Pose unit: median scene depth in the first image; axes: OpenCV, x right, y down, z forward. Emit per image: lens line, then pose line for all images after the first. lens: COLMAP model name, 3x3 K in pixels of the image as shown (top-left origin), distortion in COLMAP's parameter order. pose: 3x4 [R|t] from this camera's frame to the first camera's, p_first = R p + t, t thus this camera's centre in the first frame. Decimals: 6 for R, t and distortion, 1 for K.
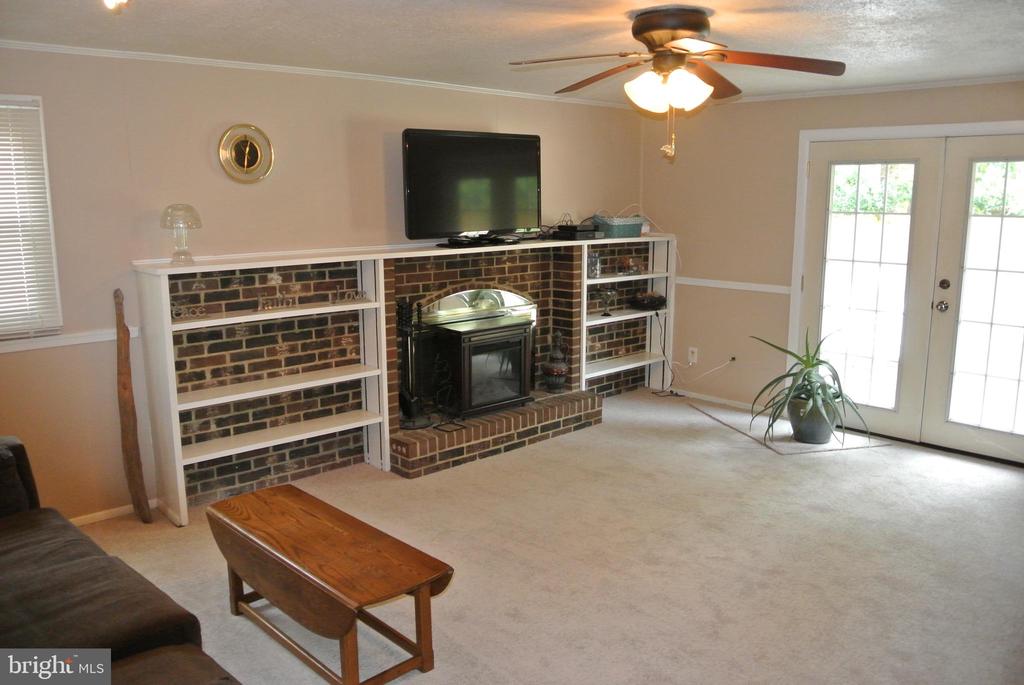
lens RADIAL K [[820.6, 0, 513.8], [0, 820.6, 340.7], [0, 0, 1]] dist [-0.085240, 0.033481]
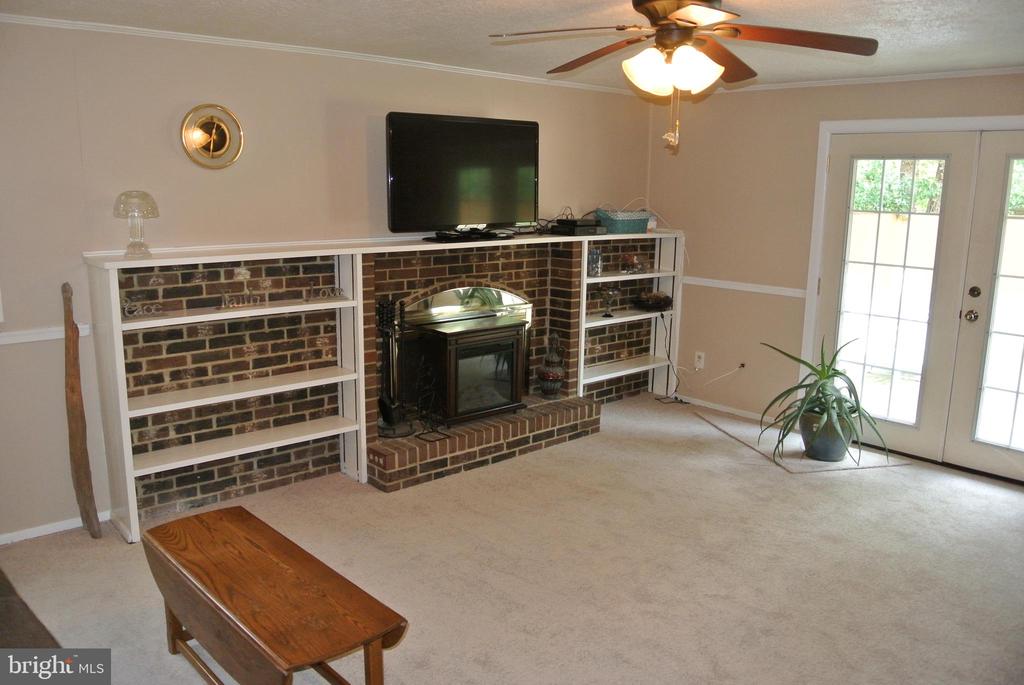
lens RADIAL K [[820.6, 0, 511.4], [0, 820.6, 343.4], [0, 0, 1]] dist [-0.085240, 0.033481]
pose [[0.999666, 0.020031, -0.016336, 0.026564], [-0.019769, 0.999676, 0.016045, -0.017852], [0.016652, -0.015717, 0.999738, 0.085960]]
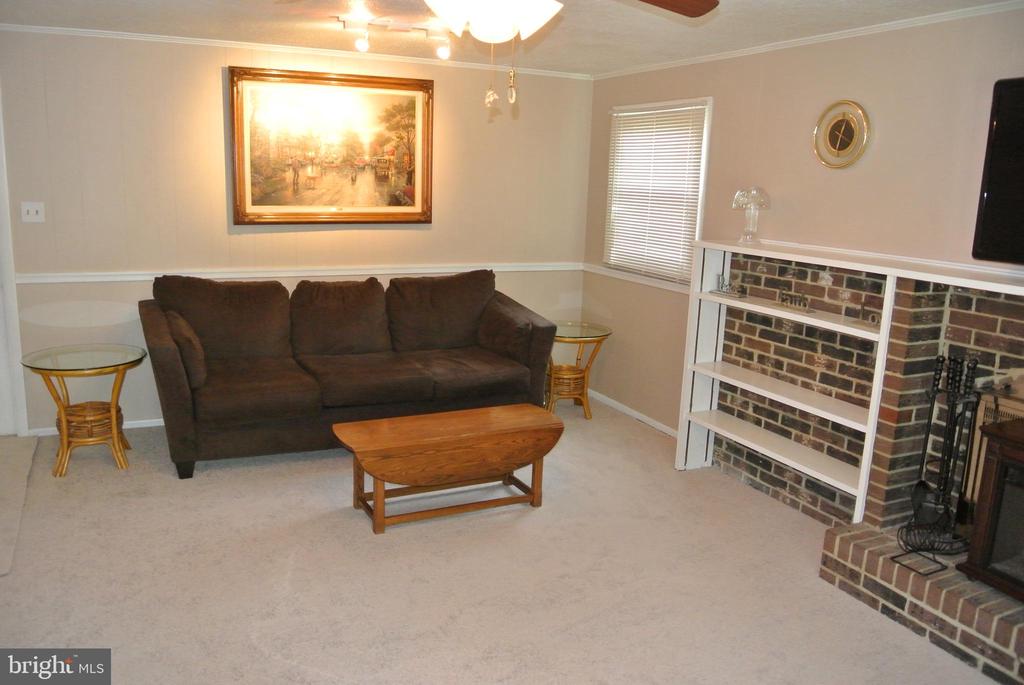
lens RADIAL K [[820.6, 0, 507.9], [0, 820.6, 347.2], [0, 0, 1]] dist [-0.085240, 0.033481]
pose [[-0.324994, 0.184008, -0.927642, 0.622686], [-0.197552, 0.946040, 0.256869, -0.160392], [0.924852, 0.266738, -0.271106, 0.934940]]
